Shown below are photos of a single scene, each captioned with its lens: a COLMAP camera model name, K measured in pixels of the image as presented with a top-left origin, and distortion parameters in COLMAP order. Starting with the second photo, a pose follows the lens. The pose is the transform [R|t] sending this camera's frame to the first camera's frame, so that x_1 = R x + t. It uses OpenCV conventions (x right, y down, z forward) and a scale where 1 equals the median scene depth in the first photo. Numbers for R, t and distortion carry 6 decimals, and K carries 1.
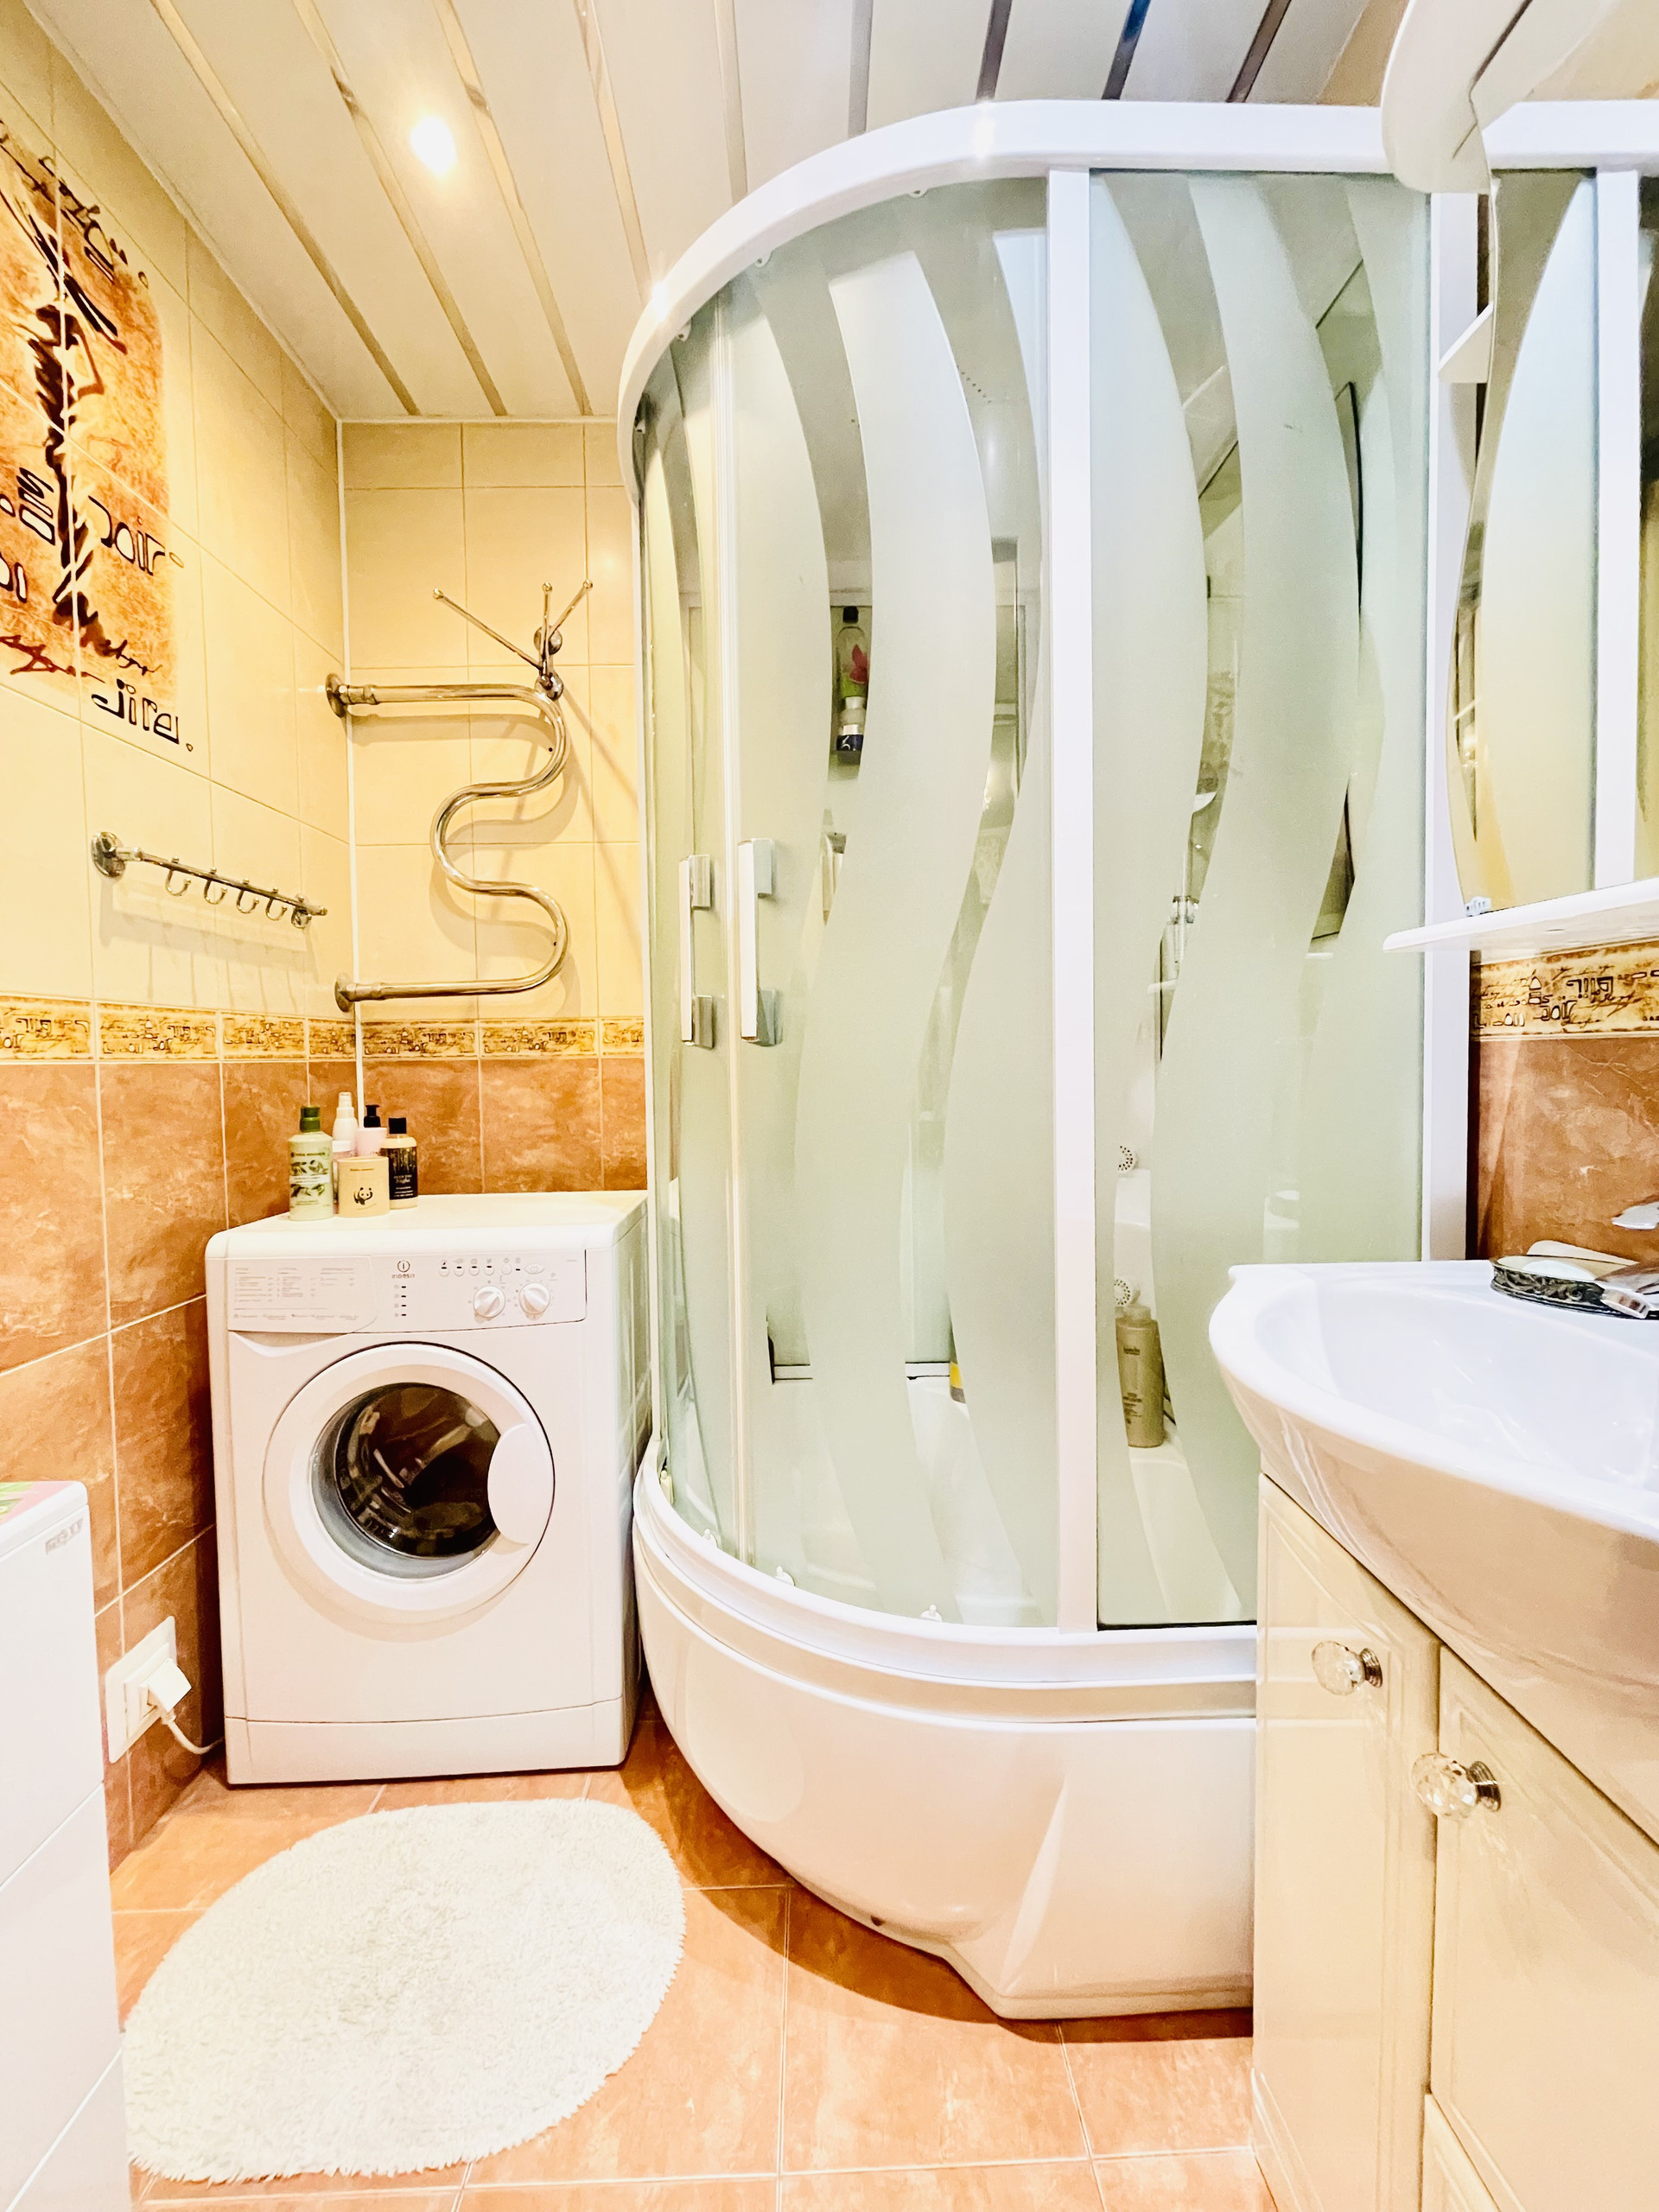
lens RADIAL K [[899.5, 0, 838.9], [0, 899.5, 1095.3], [0, 0, 1]] dist [0.004527, -0.001540]
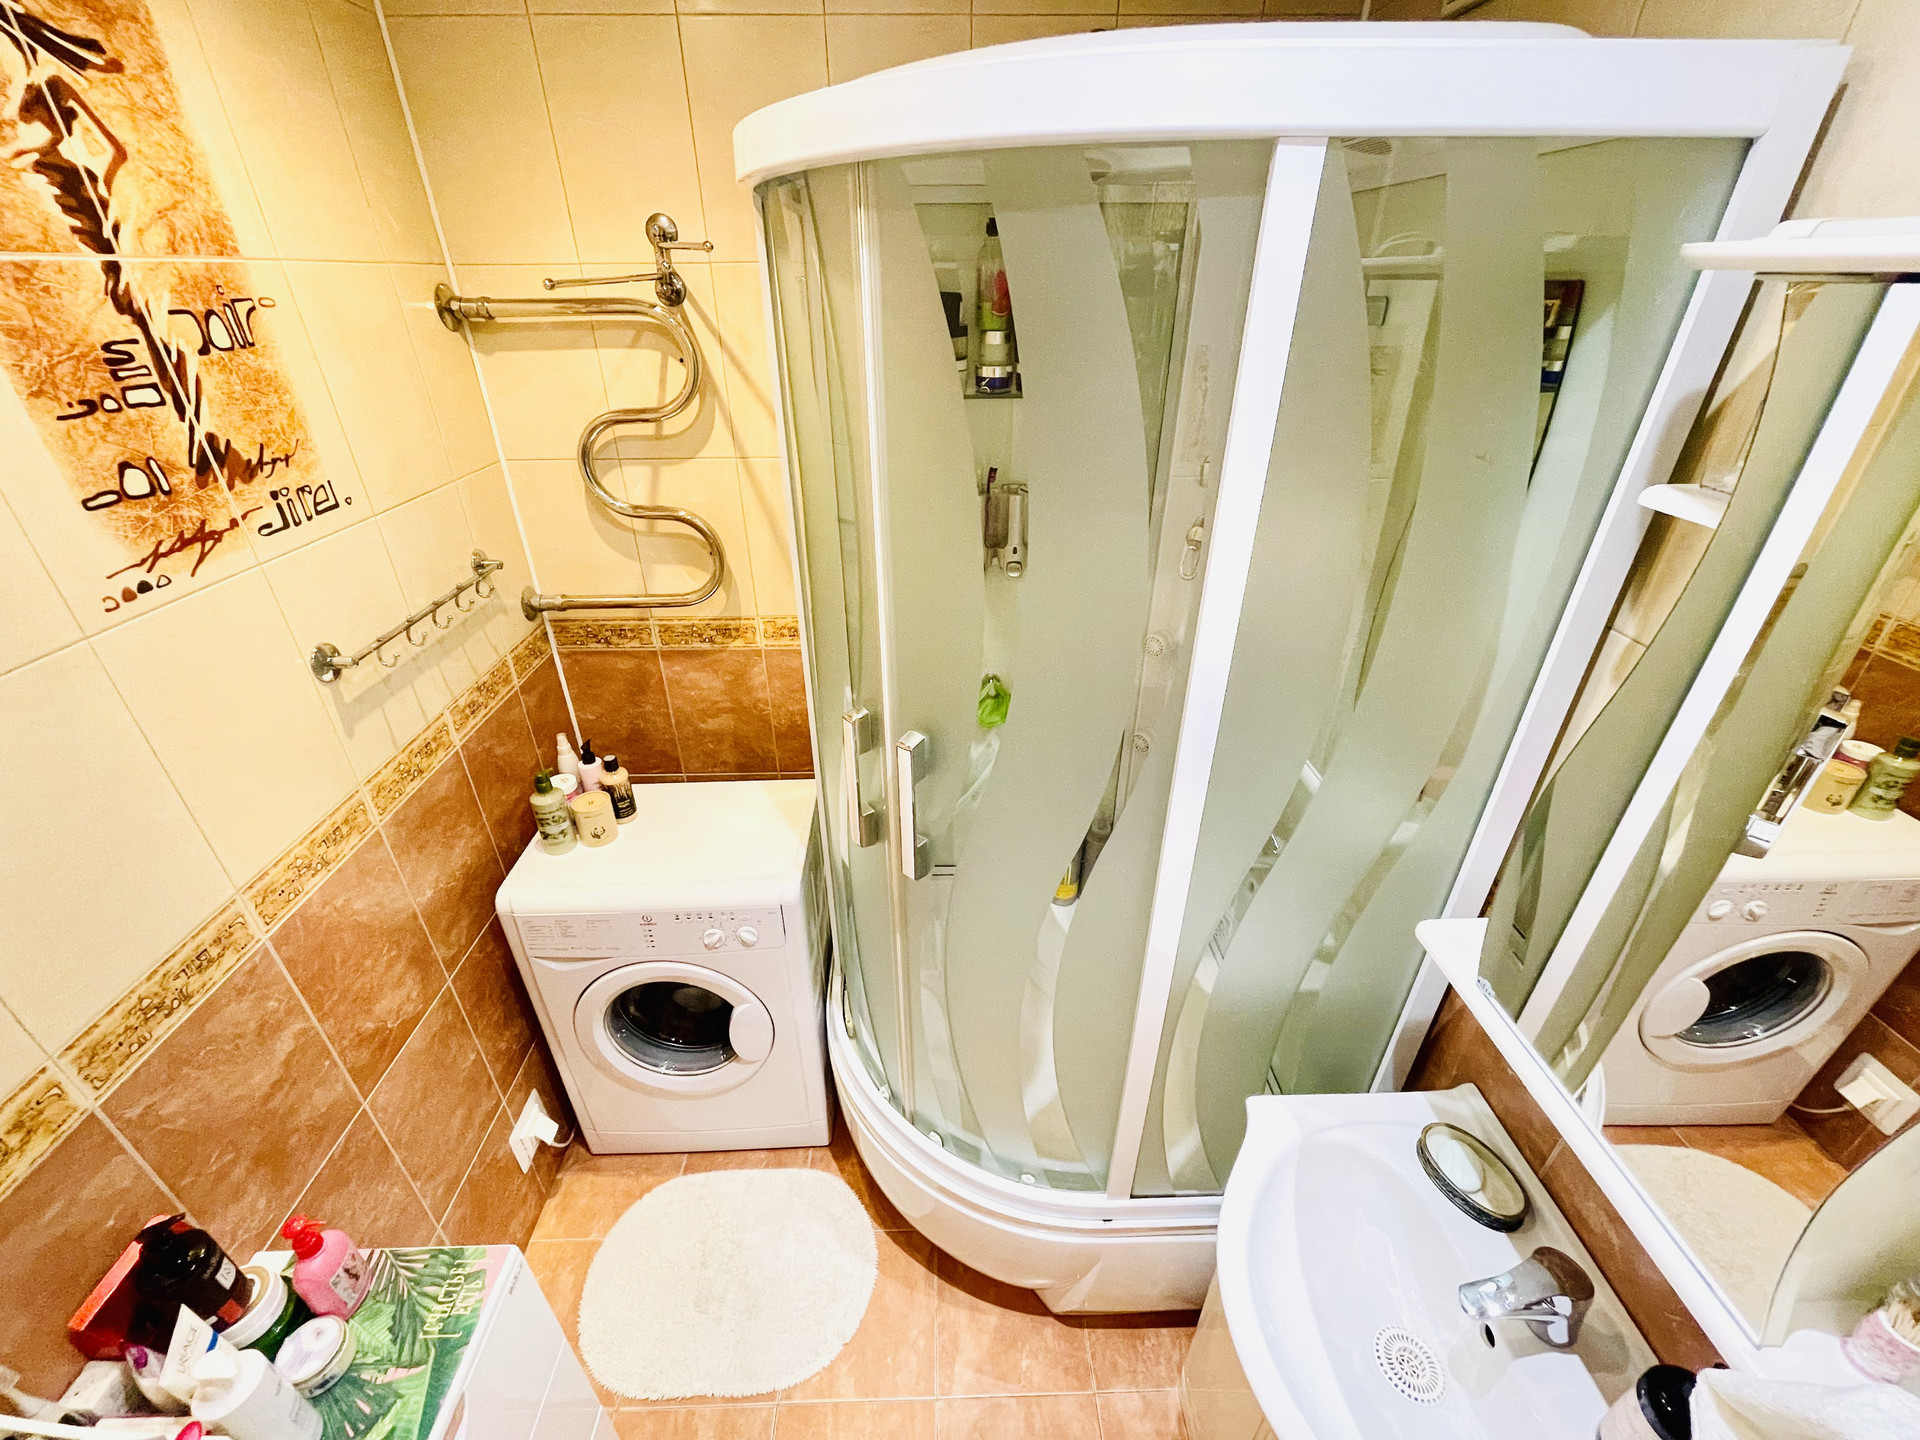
lens RADIAL K [[780.8, 0, 951.8], [0, 780.8, 714.0], [0, 0, 1]] dist [0.004527, -0.001540]
pose [[0.999930, 0.011470, 0.002914, -0.037394], [-0.011534, 0.889446, 0.456896, -0.628102], [0.002649, -0.456897, 0.889516, 0.107667]]
